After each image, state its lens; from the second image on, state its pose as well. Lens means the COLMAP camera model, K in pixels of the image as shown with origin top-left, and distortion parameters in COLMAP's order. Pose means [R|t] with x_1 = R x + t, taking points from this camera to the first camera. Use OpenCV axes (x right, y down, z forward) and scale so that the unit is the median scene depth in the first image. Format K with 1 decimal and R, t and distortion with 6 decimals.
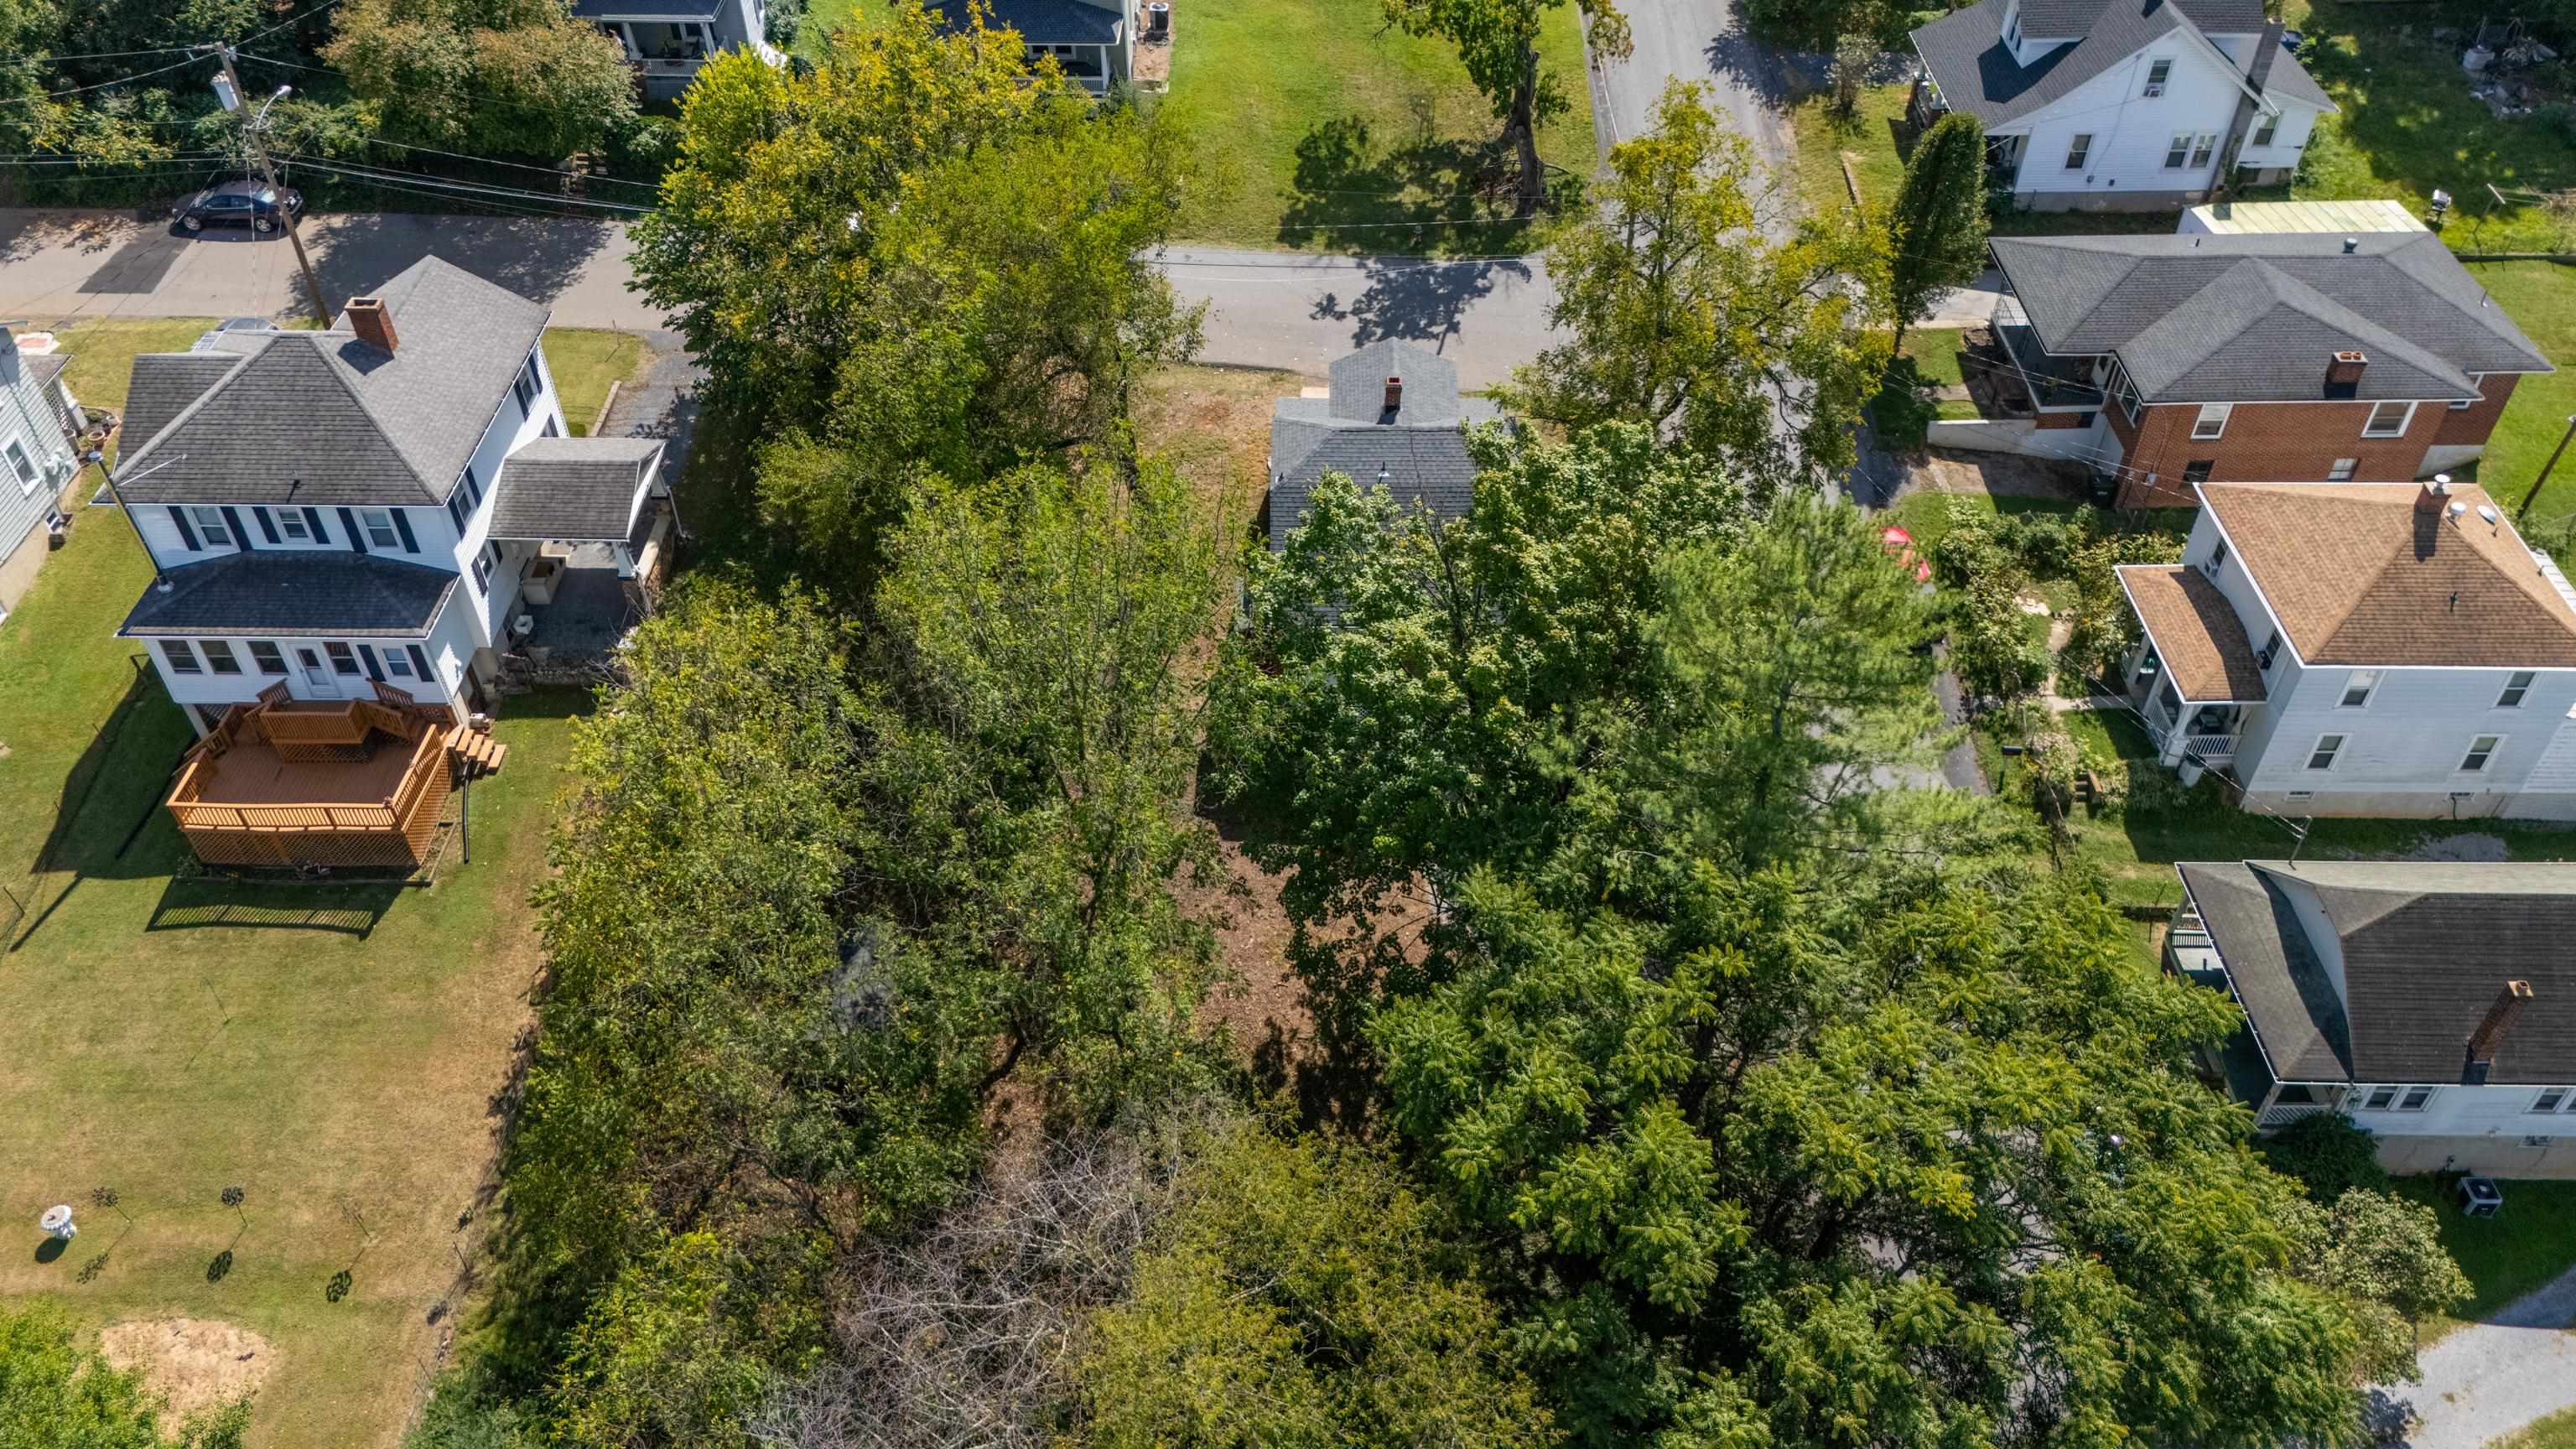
lens RADIAL K [[1887.7, 0, 1291.3], [0, 1887.7, 732.6], [0, 0, 1]] dist [0.061480, -0.055959]
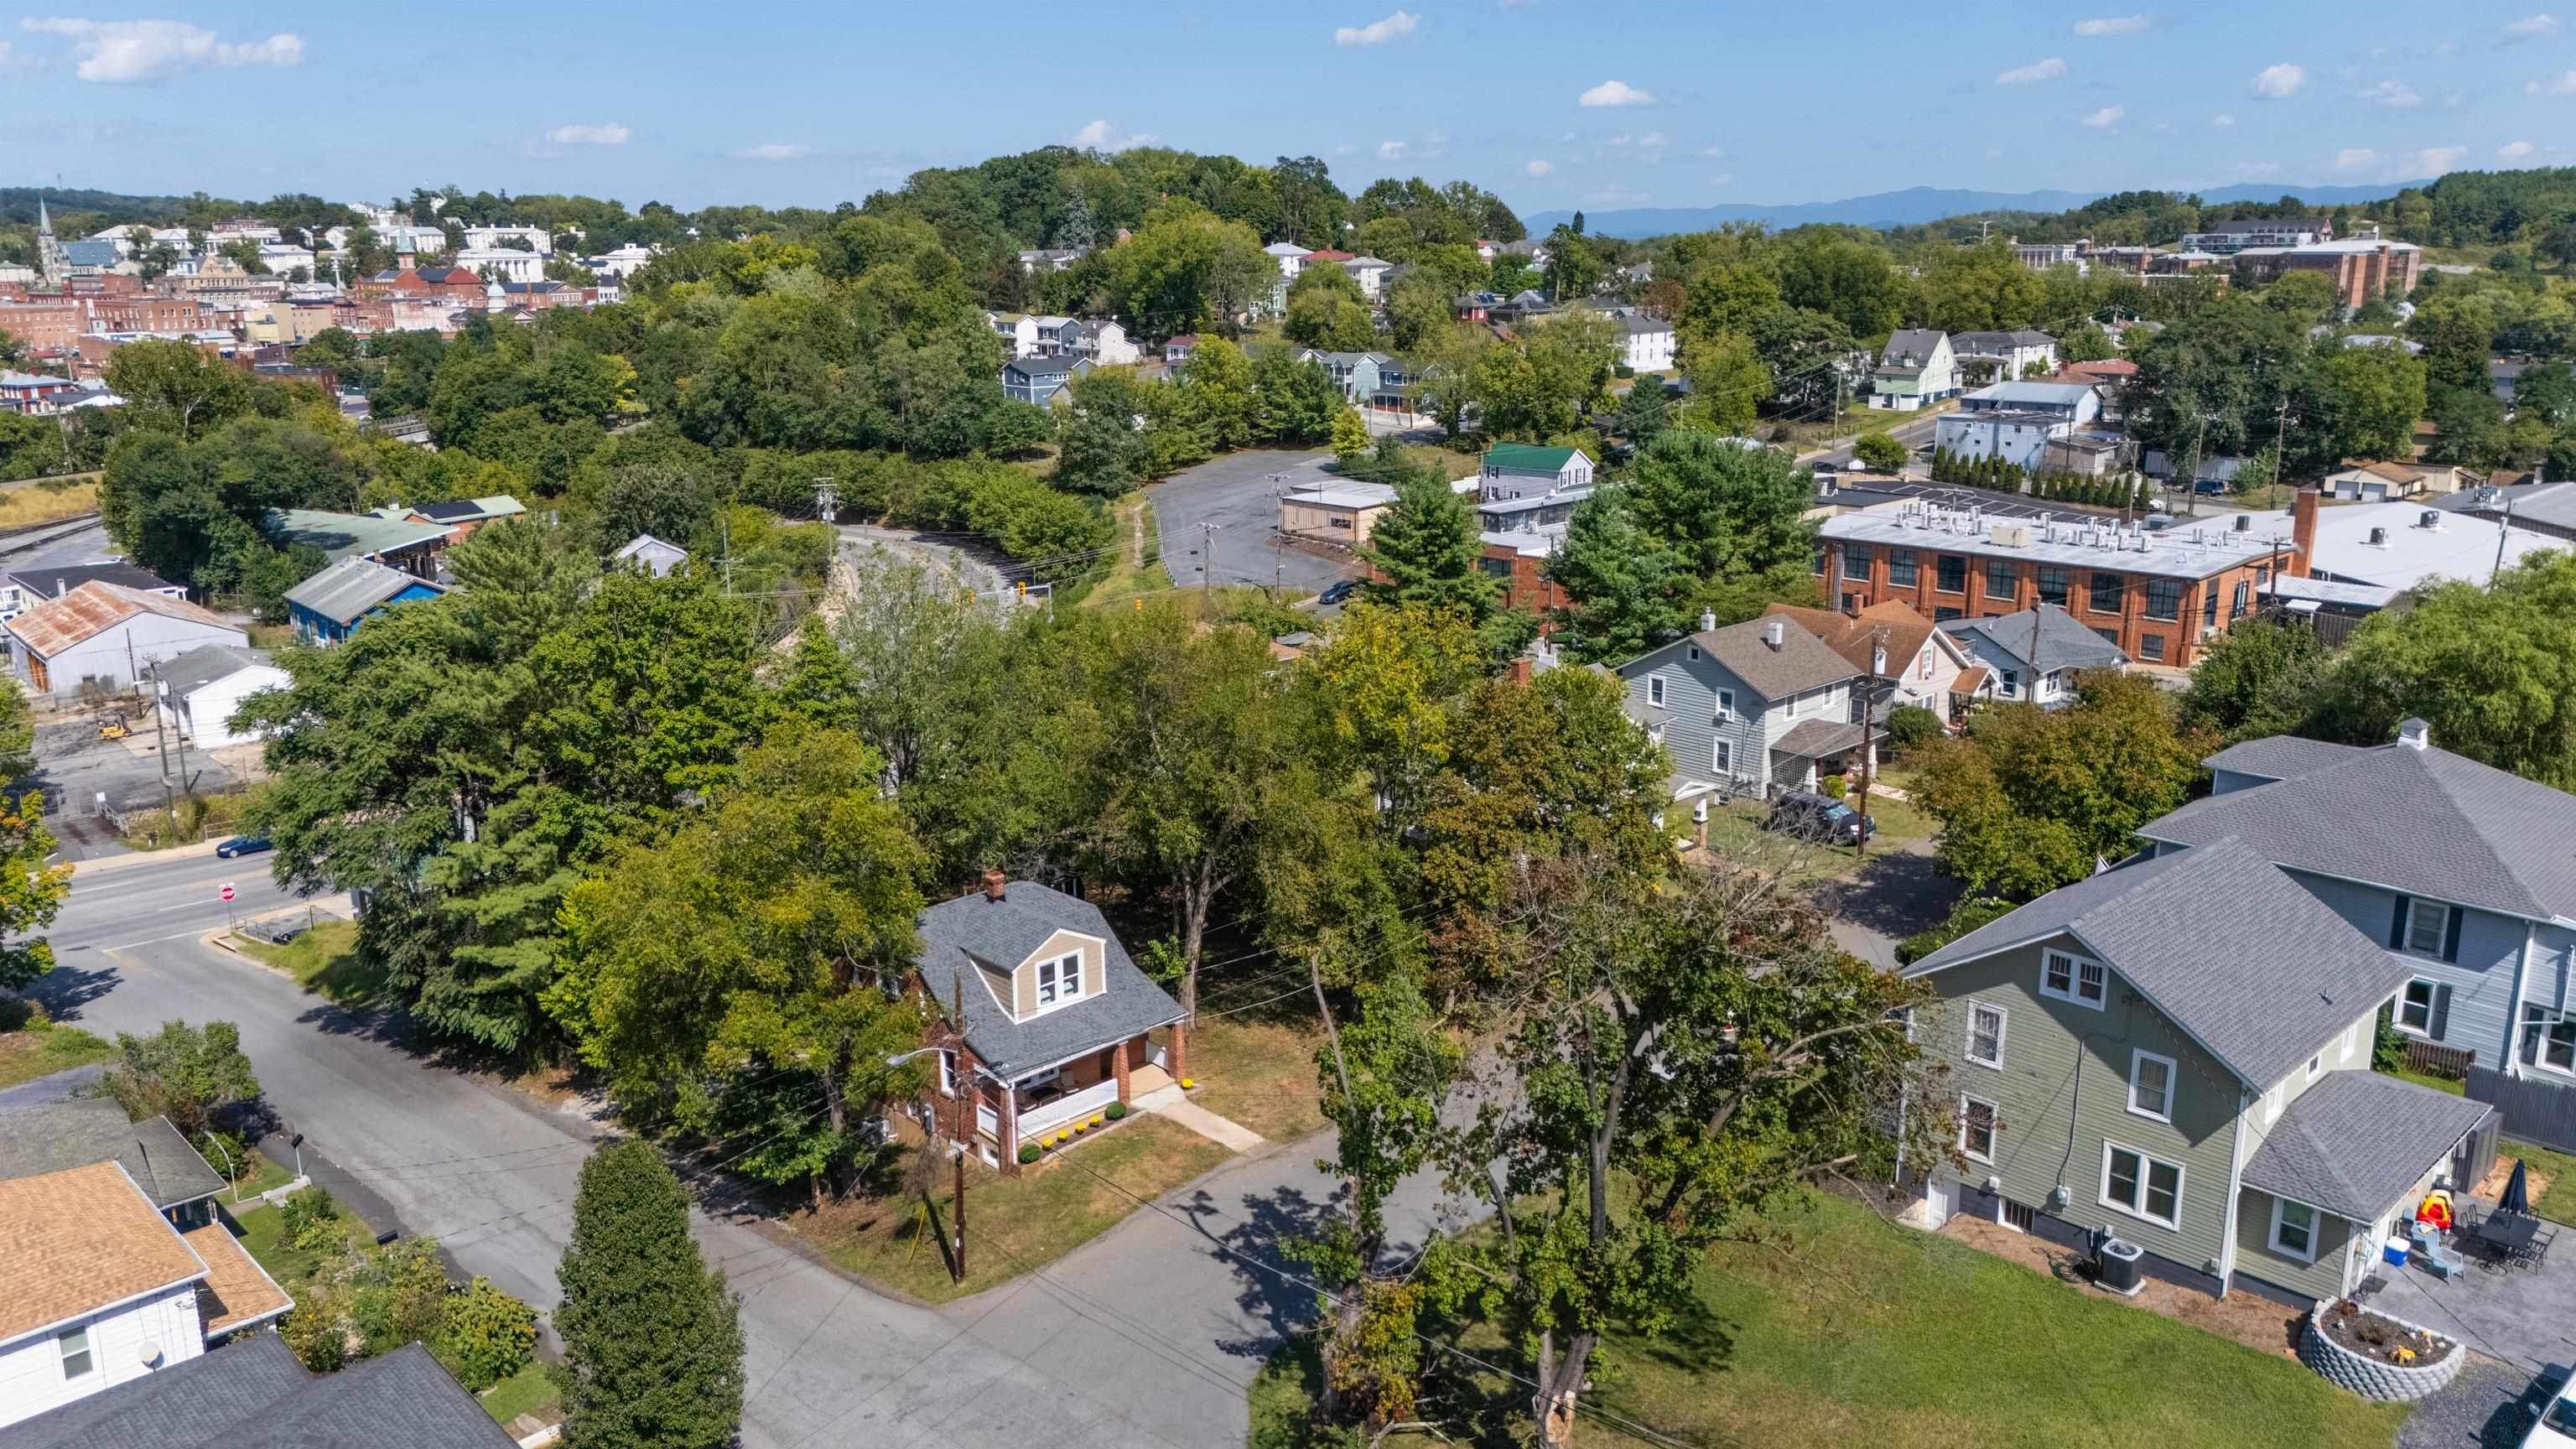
lens RADIAL K [[1887.7, 0, 1291.3], [0, 1887.7, 732.6], [0, 0, 1]] dist [0.061480, -0.055959]
pose [[-0.714469, 0.188049, -0.673923, 0.551449], [-0.468545, 0.586739, 0.660456, -0.871318], [0.519615, 0.787638, -0.331097, 1.128009]]
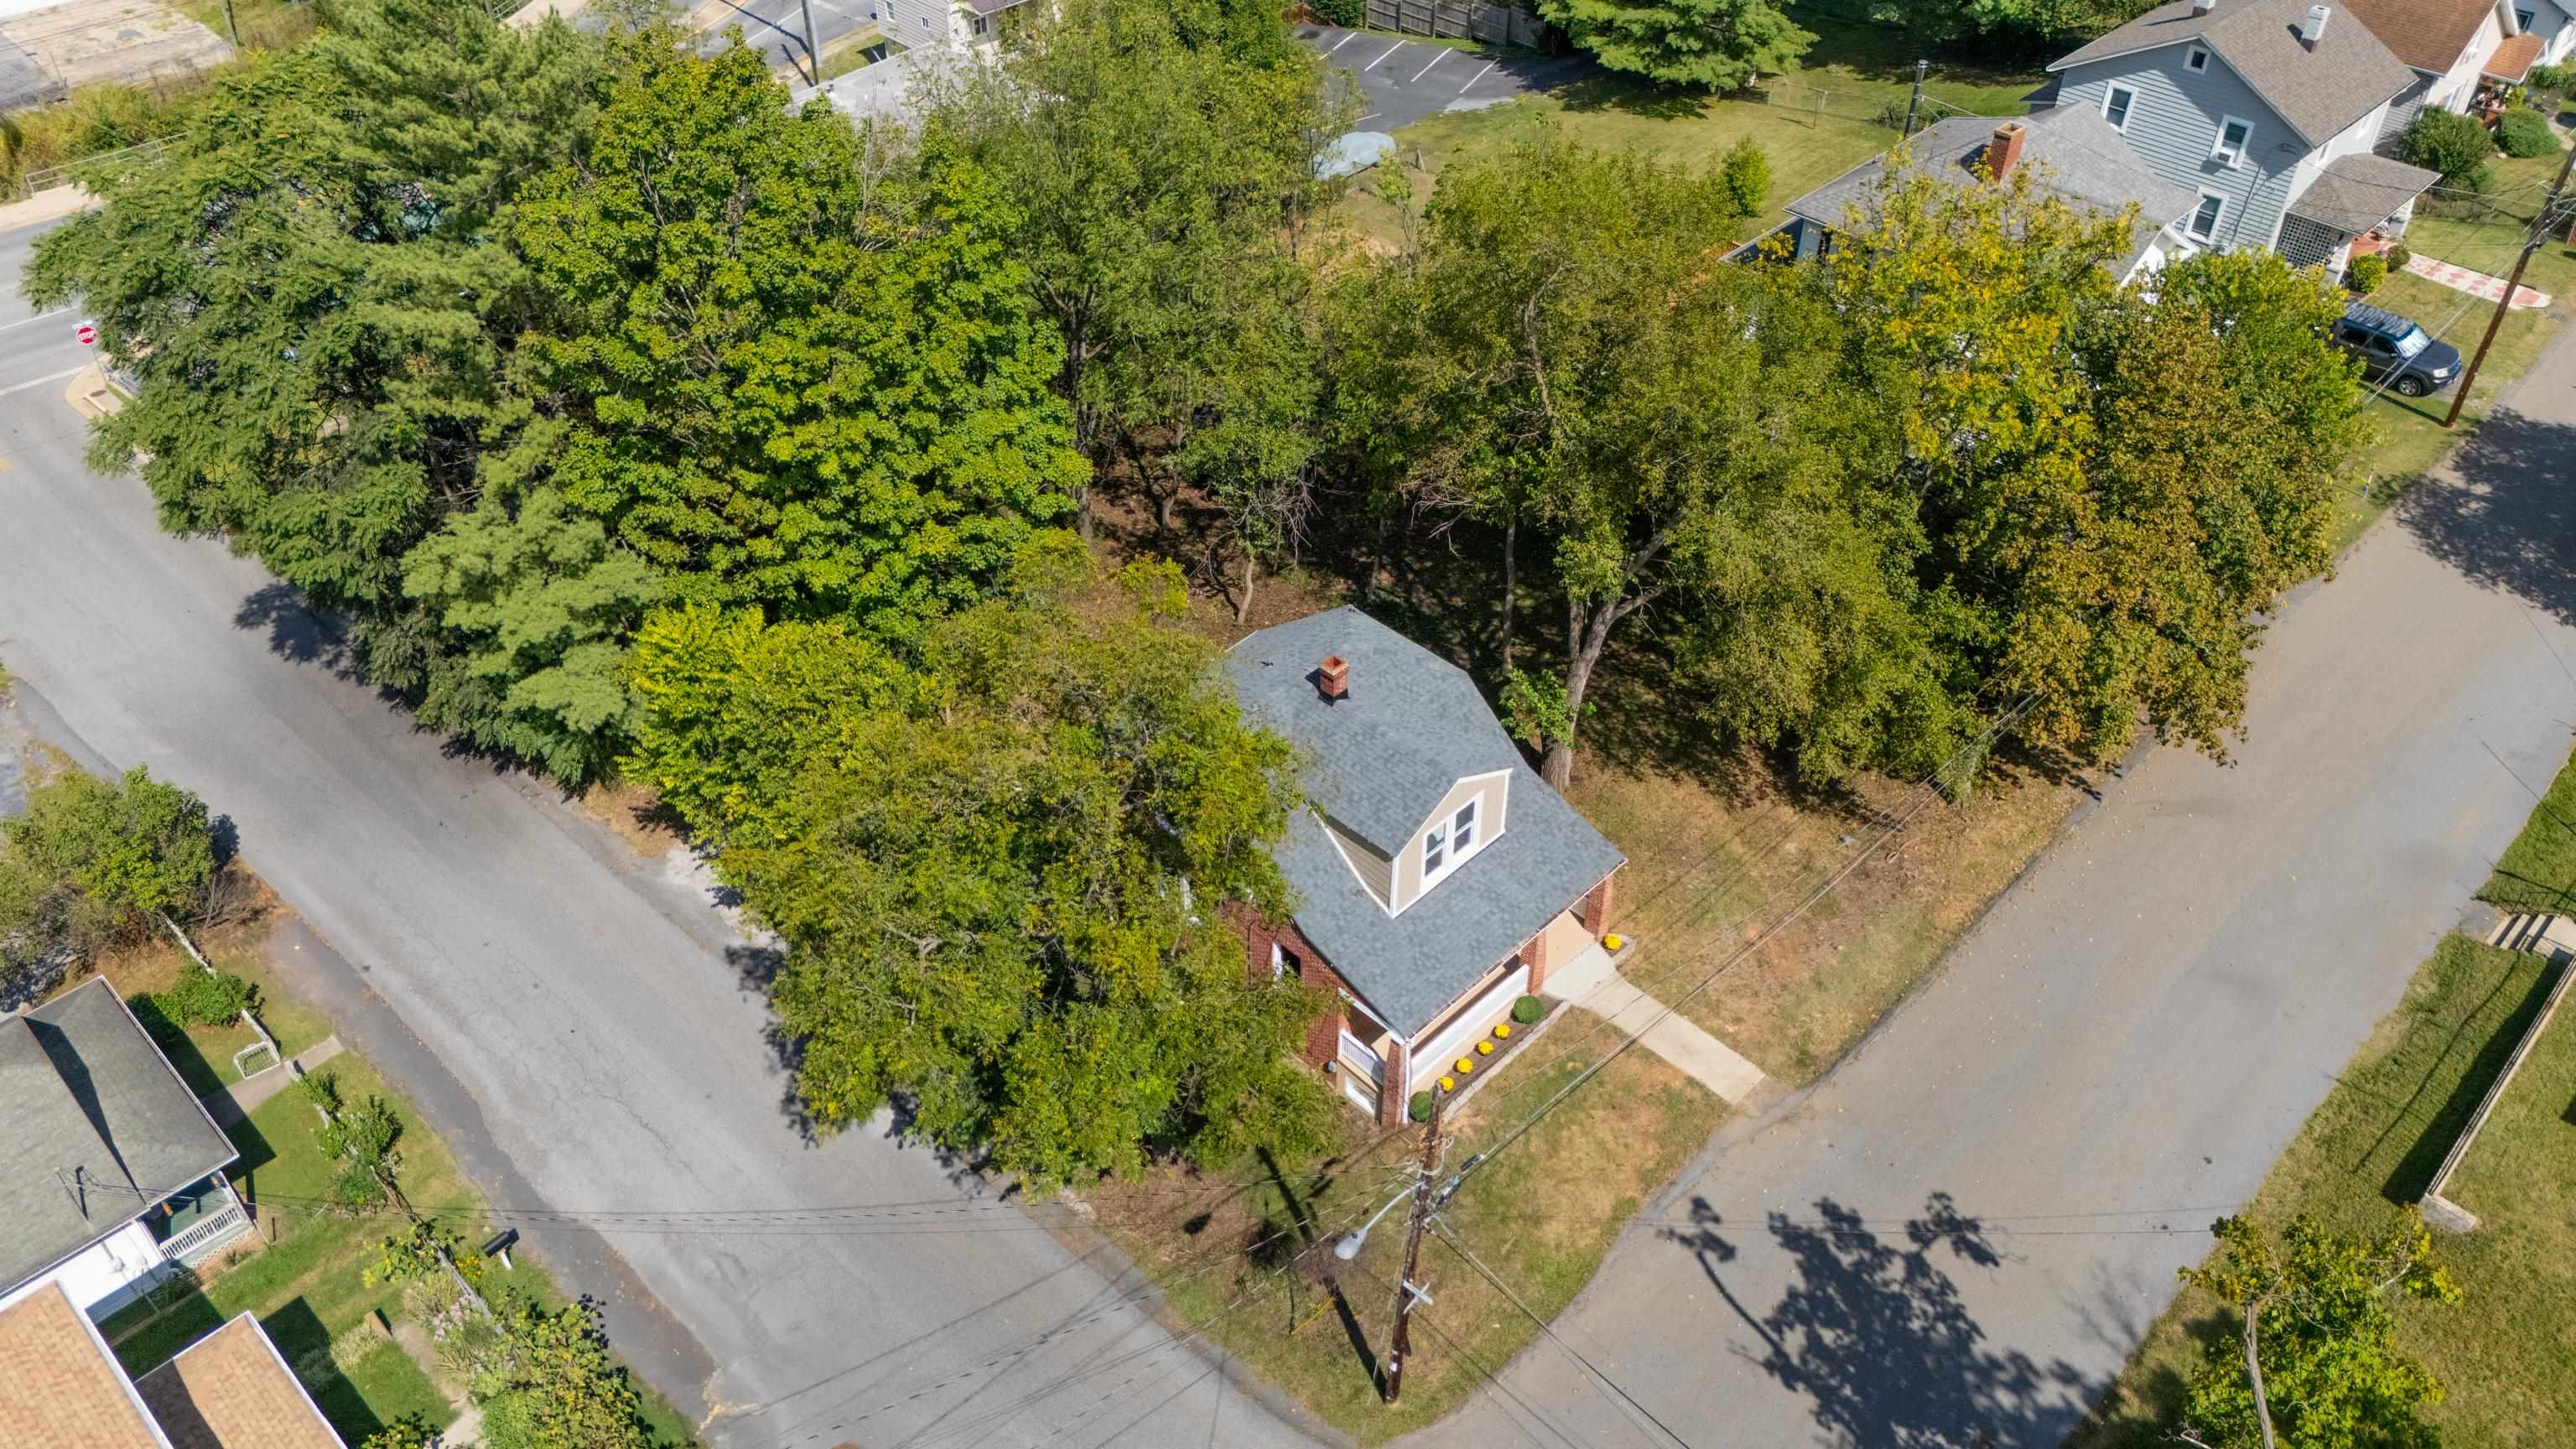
lens RADIAL K [[1887.7, 0, 1291.3], [0, 1887.7, 732.6], [0, 0, 1]] dist [0.061480, -0.055959]
pose [[-0.695663, 0.473152, -0.540537, 0.380070], [-0.490782, 0.236434, 0.838589, -0.630329], [0.524582, 0.848661, 0.067736, 0.771650]]
